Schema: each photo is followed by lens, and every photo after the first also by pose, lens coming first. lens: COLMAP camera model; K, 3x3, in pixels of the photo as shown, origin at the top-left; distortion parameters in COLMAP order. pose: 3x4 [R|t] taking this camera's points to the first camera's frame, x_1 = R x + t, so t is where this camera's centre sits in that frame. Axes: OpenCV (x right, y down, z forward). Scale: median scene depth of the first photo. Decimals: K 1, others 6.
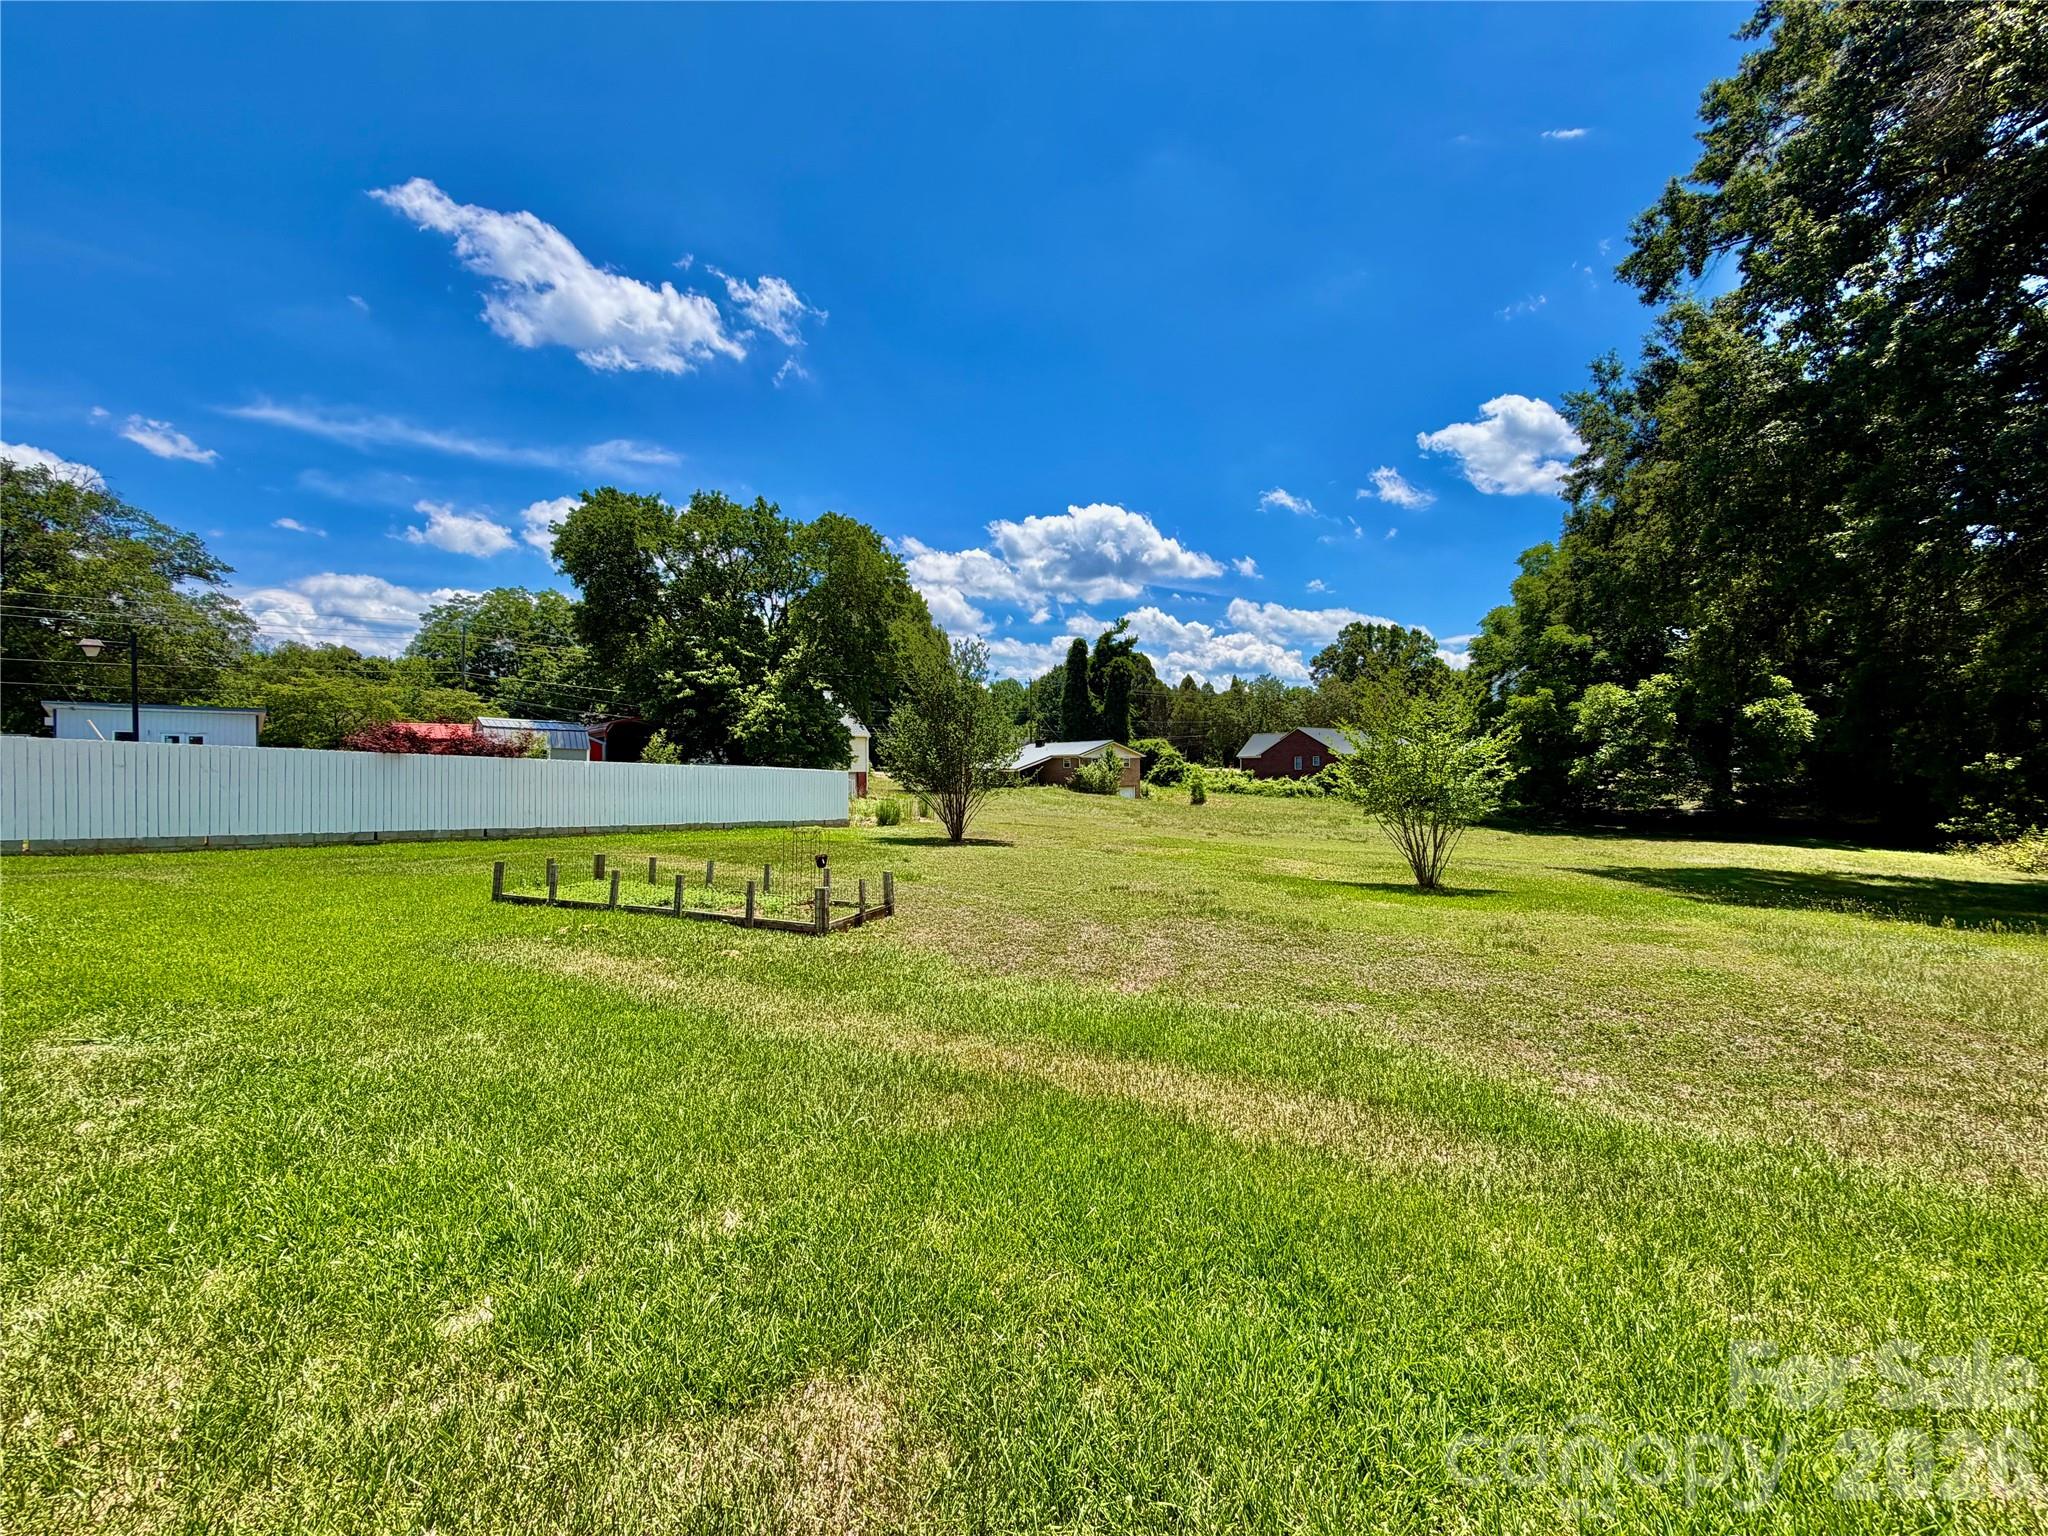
lens RADIAL K [[826.4, 0, 1010.9], [0, 826.4, 767.0], [0, 0, 1]] dist [0.022862, 0.000175]
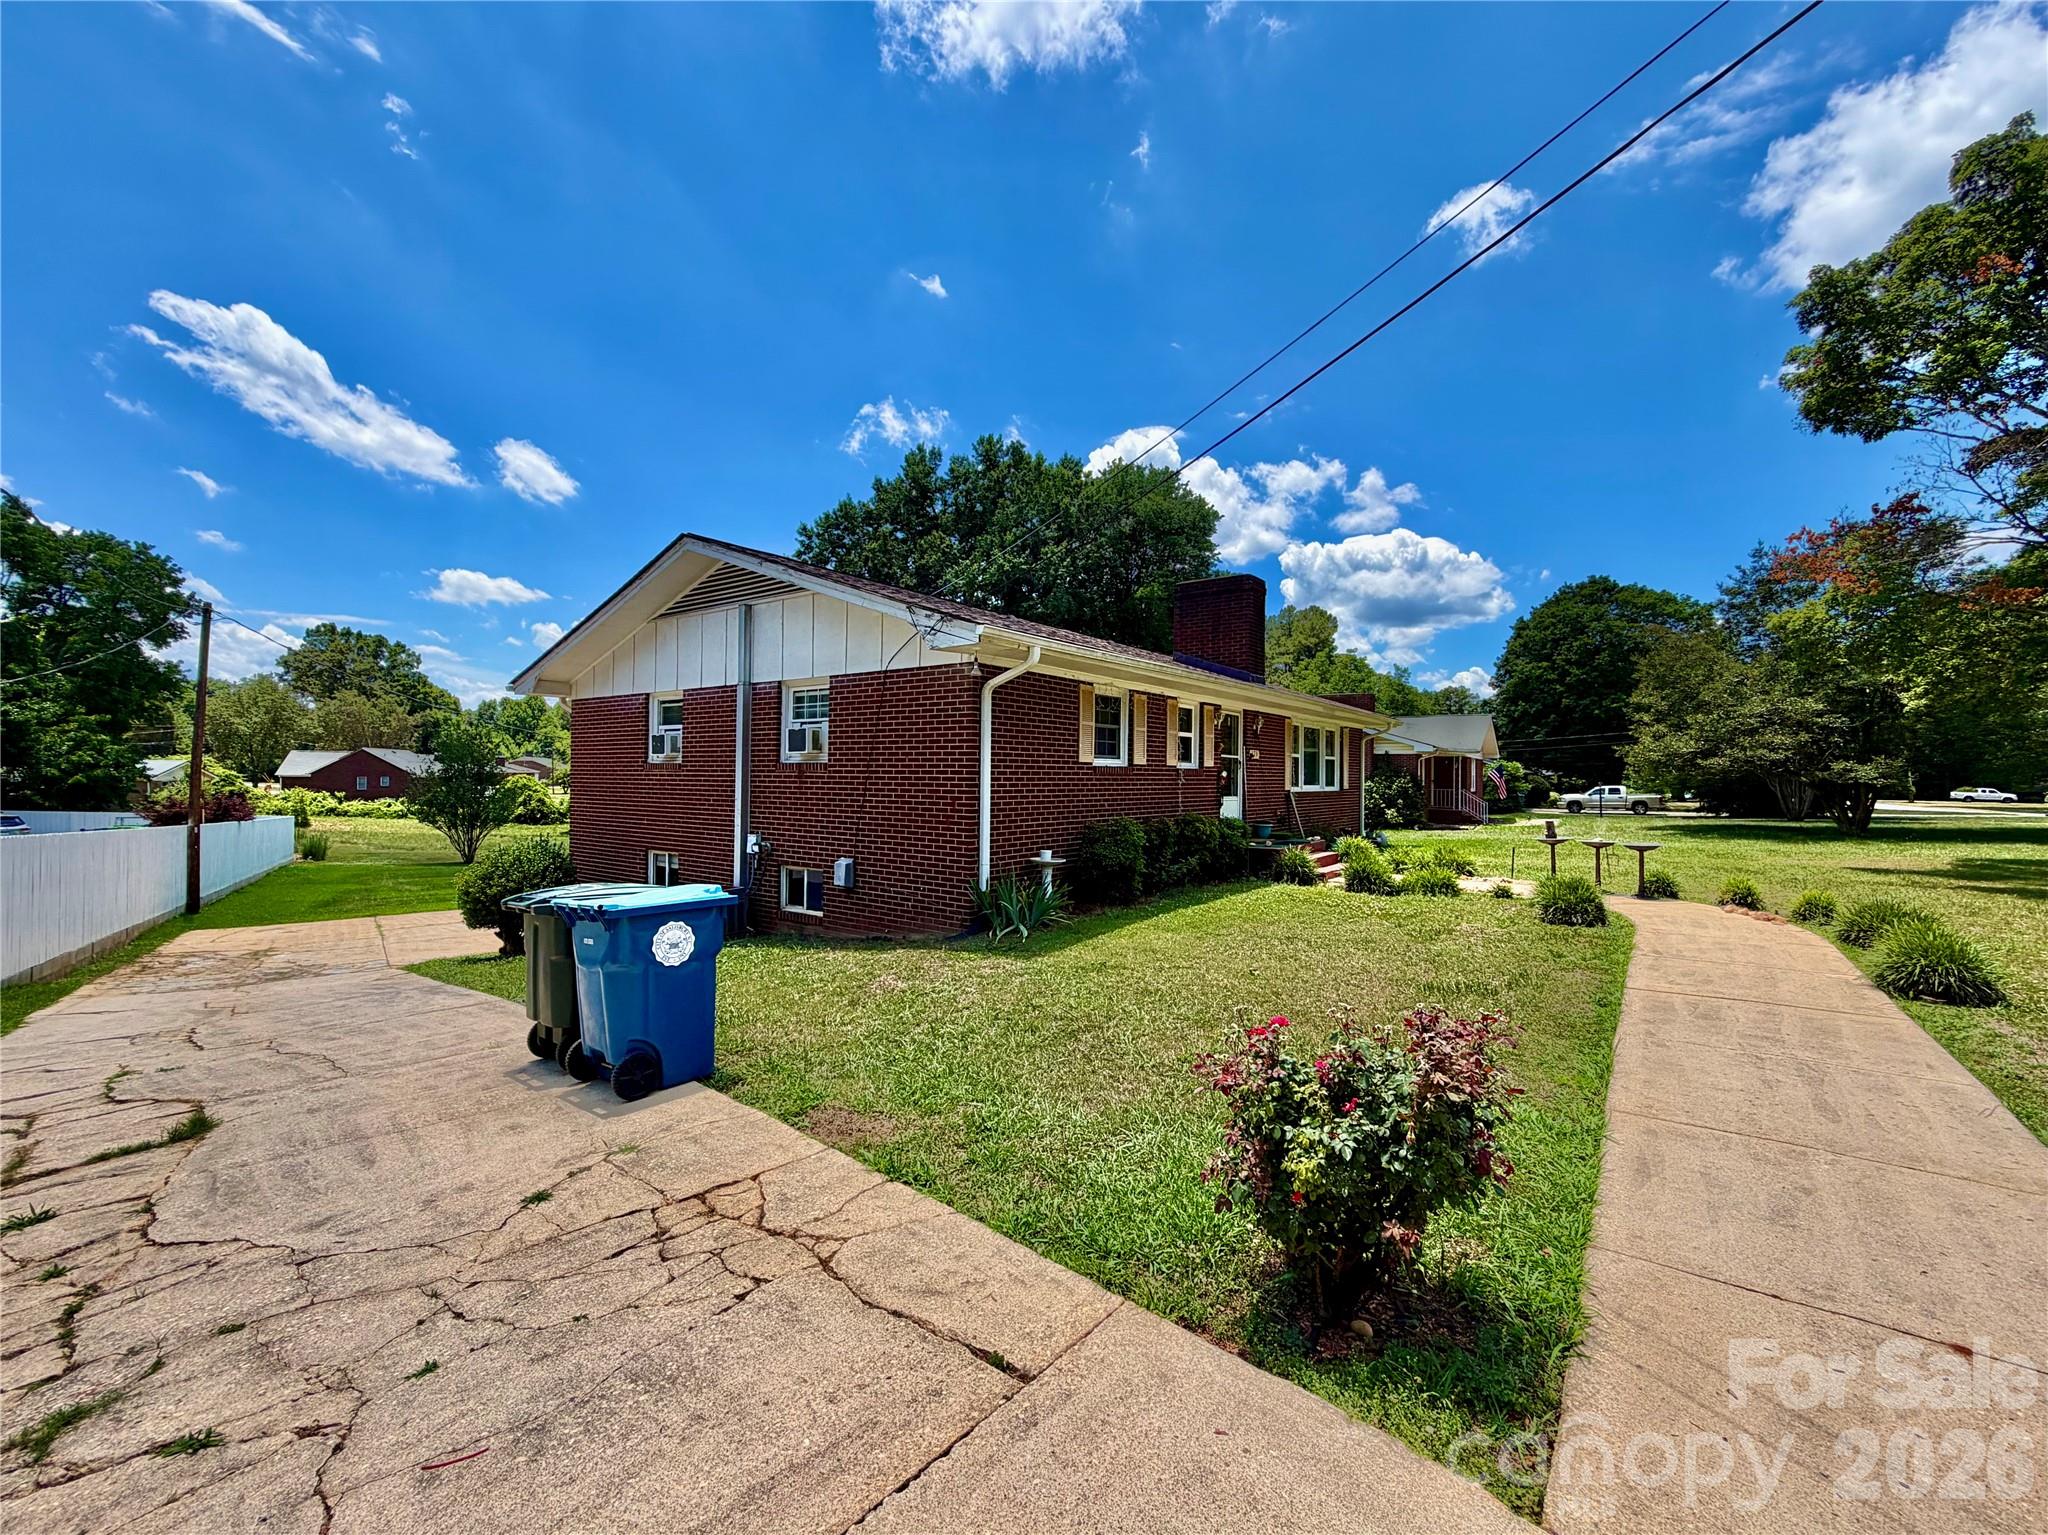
lens RADIAL K [[856.2, 0, 1024.0], [0, 856.2, 767.5], [0, 0, 1]] dist [0.001369, 0.000116]
pose [[0.374250, 0.019733, 0.927118, -0.355740], [-0.015207, 0.999770, -0.015141, -0.022763], [-0.927203, -0.008433, 0.374464, -0.144586]]
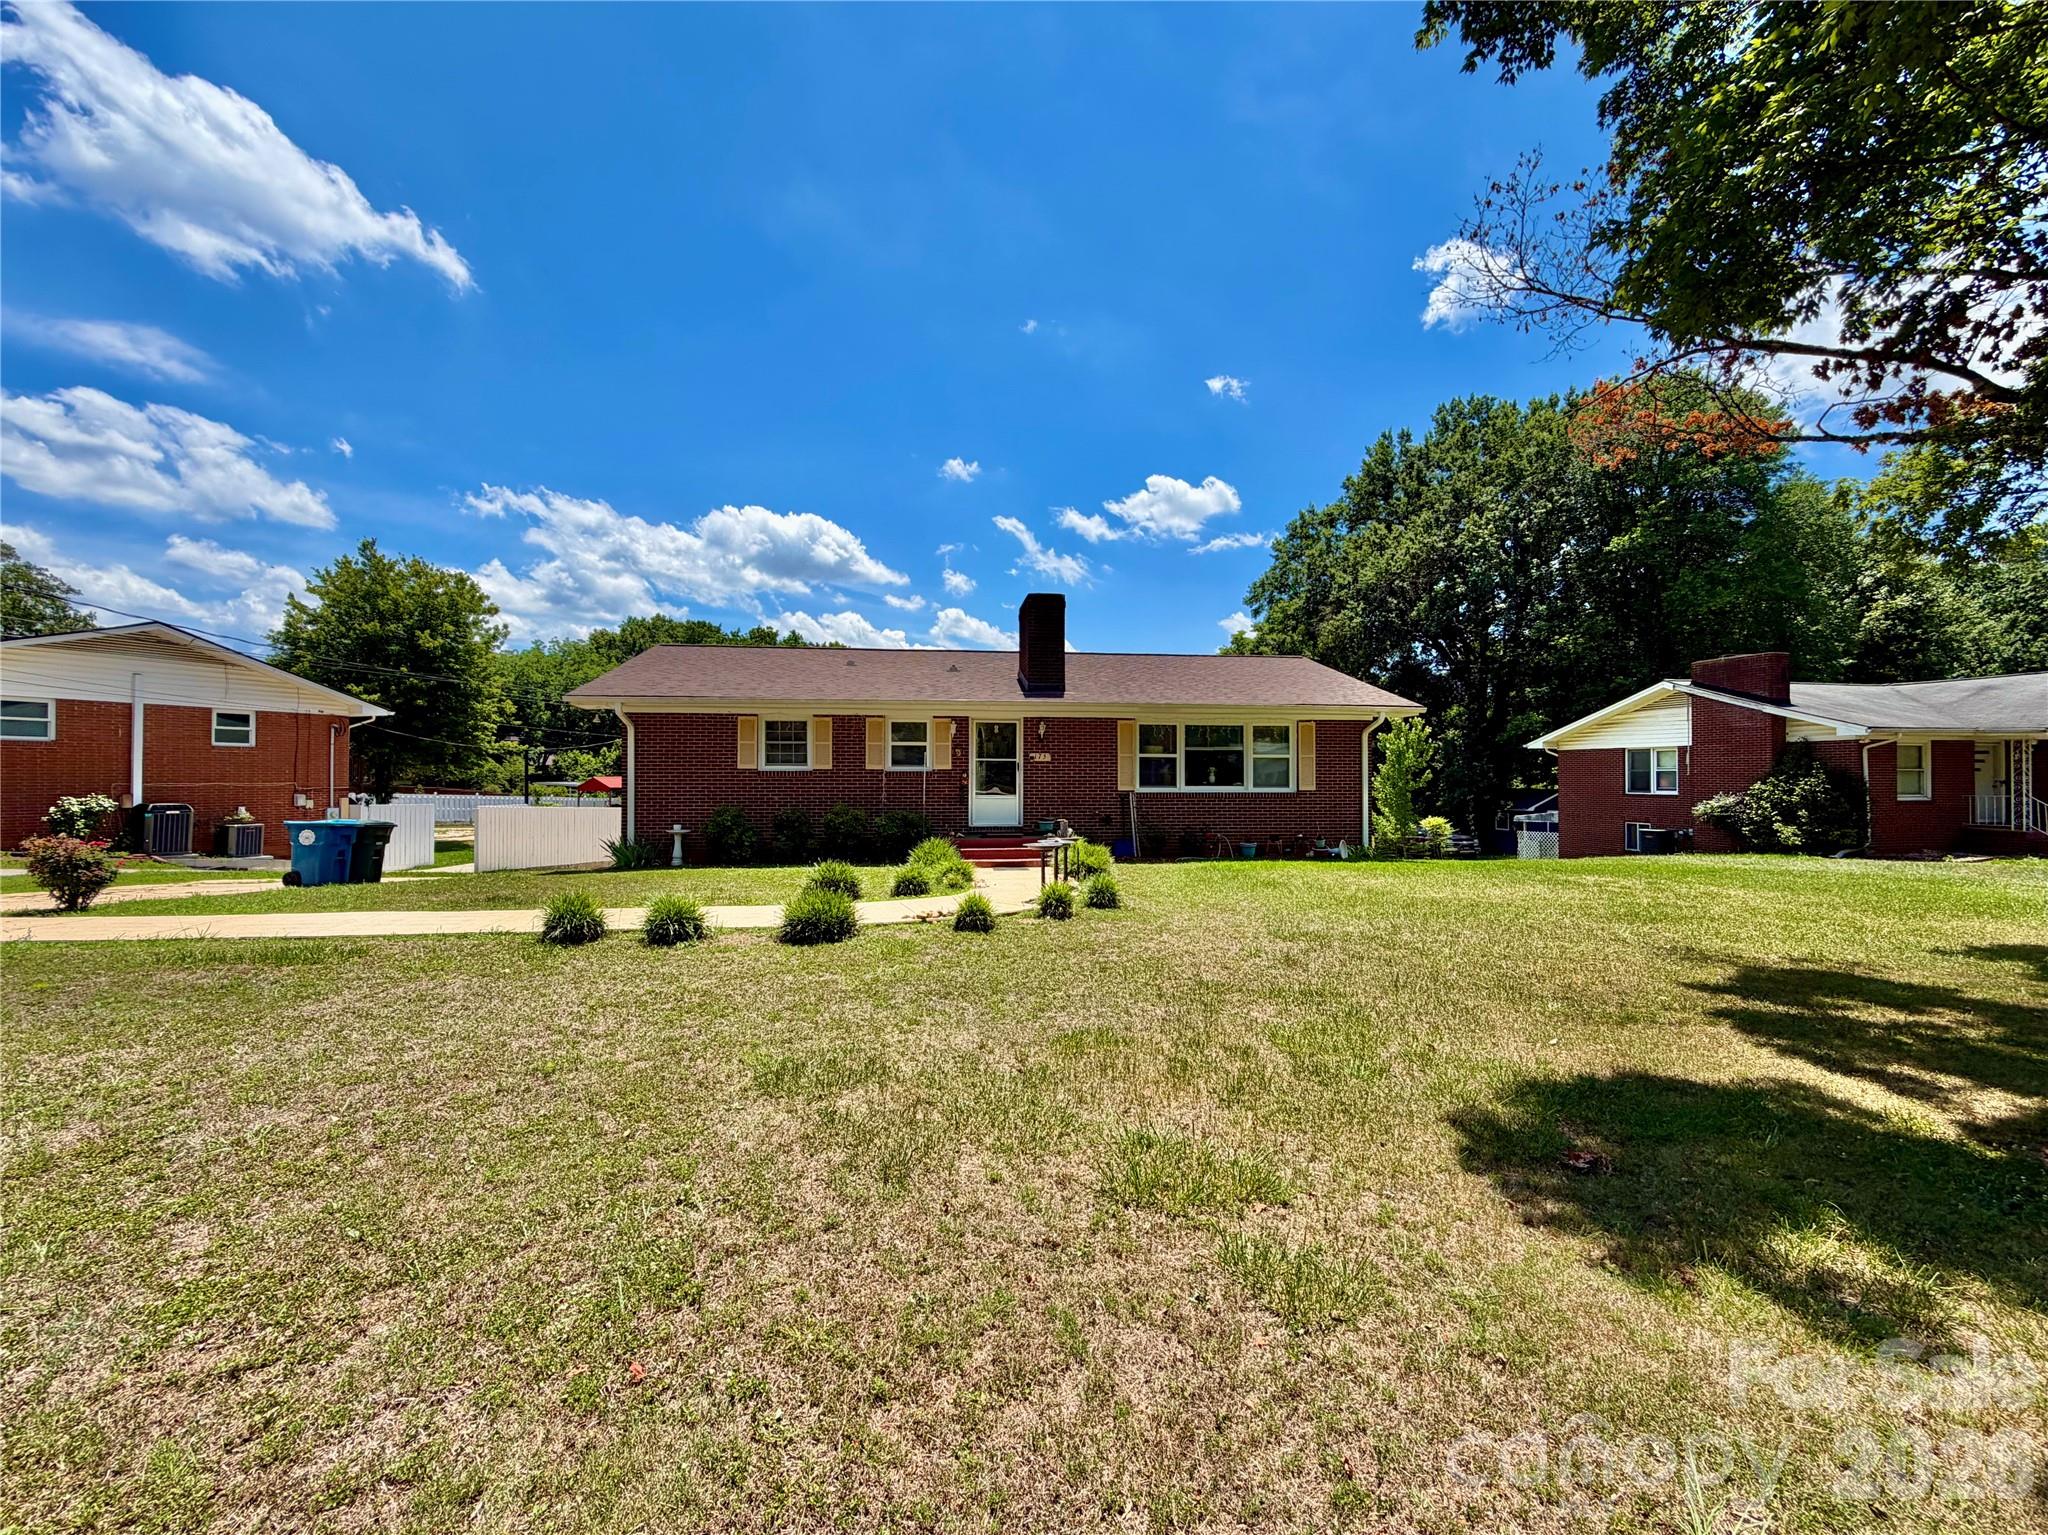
lens RADIAL K [[826.4, 0, 1010.9], [0, 826.4, 766.5], [0, 0, 1]] dist [0.022862, 0.000175]
pose [[0.926544, 0.014324, 0.375913, -0.249681], [-0.010332, 0.999867, -0.012634, -0.024283], [-0.376044, 0.007821, 0.926569, -0.296363]]
